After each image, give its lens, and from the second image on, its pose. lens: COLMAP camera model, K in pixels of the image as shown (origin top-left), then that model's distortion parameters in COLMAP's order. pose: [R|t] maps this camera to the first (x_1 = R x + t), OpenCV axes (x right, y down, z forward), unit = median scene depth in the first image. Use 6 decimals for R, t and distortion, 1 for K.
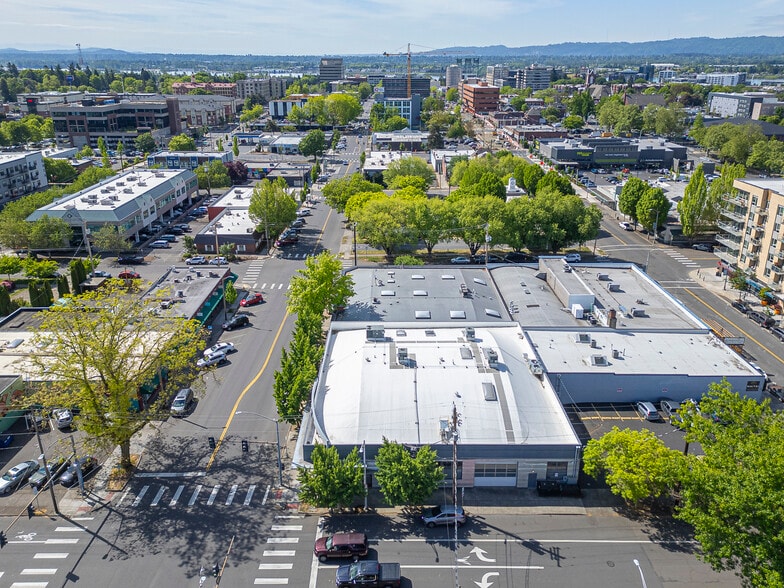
lens RADIAL K [[558.8, 0, 389.8], [0, 558.8, 252.7], [0, 0, 1]] dist [0.088697, -0.089084]
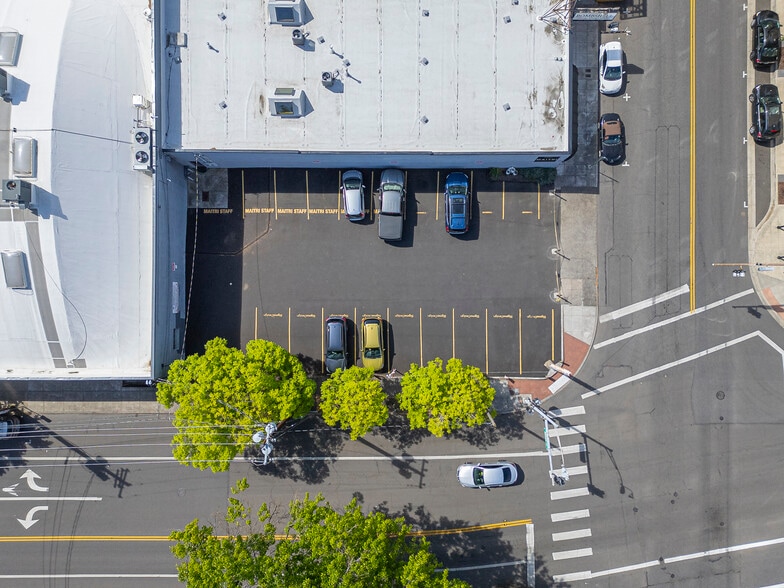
lens RADIAL K [[542.8, 0, 394.3], [0, 542.8, 295.6], [0, 0, 1]] dist [0.083197, -0.078977]
pose [[0.999939, 0.005647, -0.009448, 0.260467], [0.006991, 0.337181, 0.941414, -0.123229], [0.008501, -0.941423, 0.337121, 0.365255]]
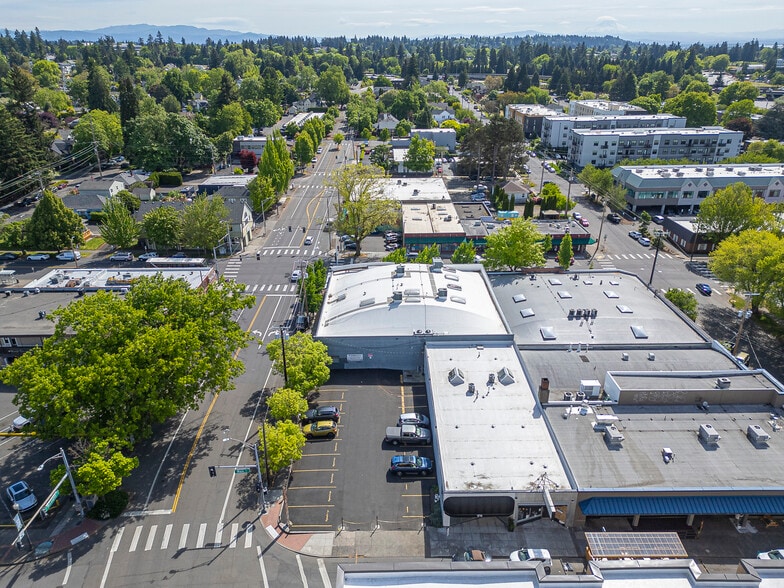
lens RADIAL K [[542.8, 0, 394.3], [0, 542.8, 295.6], [0, 0, 1]] dist [0.083197, -0.078977]
pose [[0.012068, 0.412743, -0.910767, 0.635580], [-0.318760, 0.864901, 0.387734, -0.139643], [0.947759, 0.285637, 0.142003, 0.401601]]
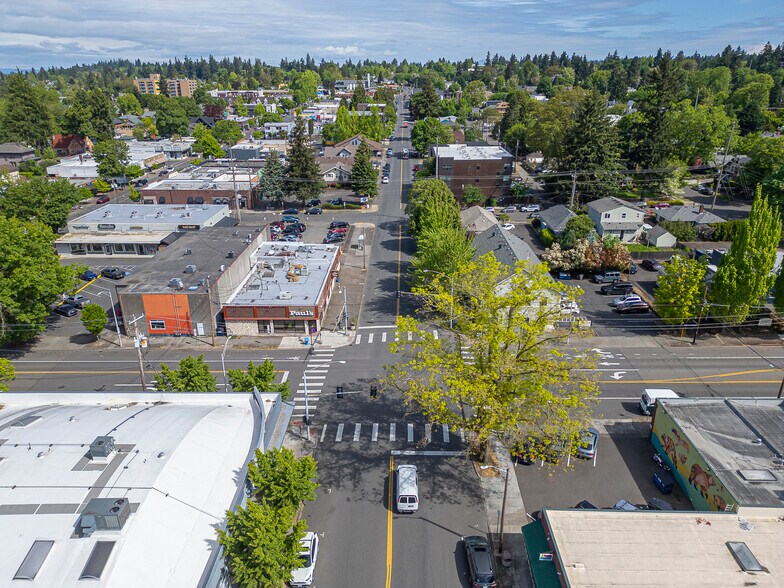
lens RADIAL K [[542.8, 0, 394.3], [0, 542.8, 295.6], [0, 0, 1]] dist [0.083197, -0.078977]
pose [[-0.999766, -0.001951, 0.021534, -0.154177], [0.012659, 0.754585, 0.656080, -0.168204], [-0.017529, 0.656199, -0.754384, 0.666244]]
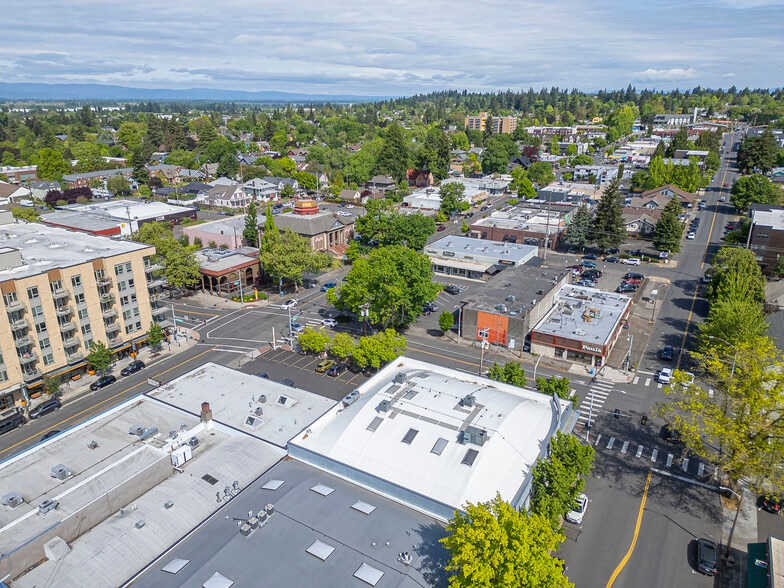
lens RADIAL K [[542.8, 0, 394.3], [0, 542.8, 295.6], [0, 0, 1]] dist [0.083197, -0.078977]
pose [[-0.857685, -0.172525, 0.484367, -0.161136], [0.167753, 0.796589, 0.580780, -0.303078], [-0.486041, 0.579380, -0.654281, 0.811152]]
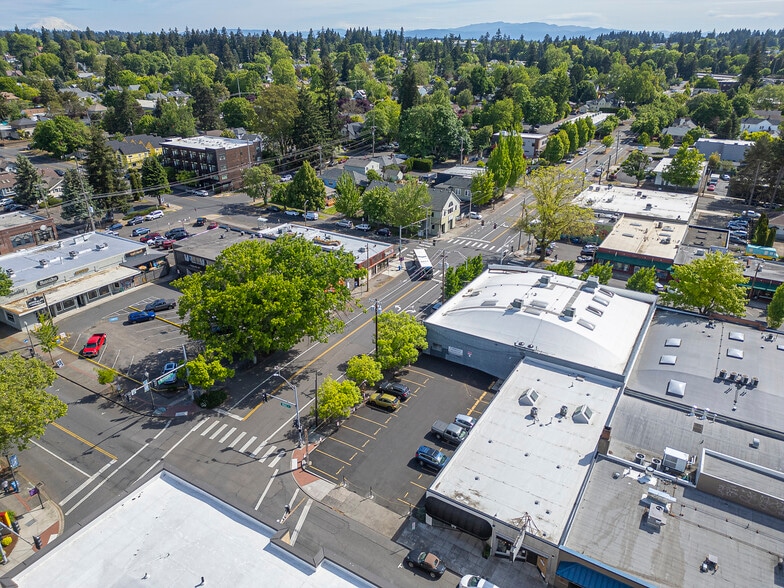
lens RADIAL K [[542.8, 0, 394.3], [0, 542.8, 295.6], [0, 0, 1]] dist [0.083197, -0.078977]
pose [[-0.517570, 0.355899, -0.778111, 0.608804], [-0.279550, 0.789150, 0.546894, -0.196585], [0.808686, 0.500577, -0.308949, 0.559214]]
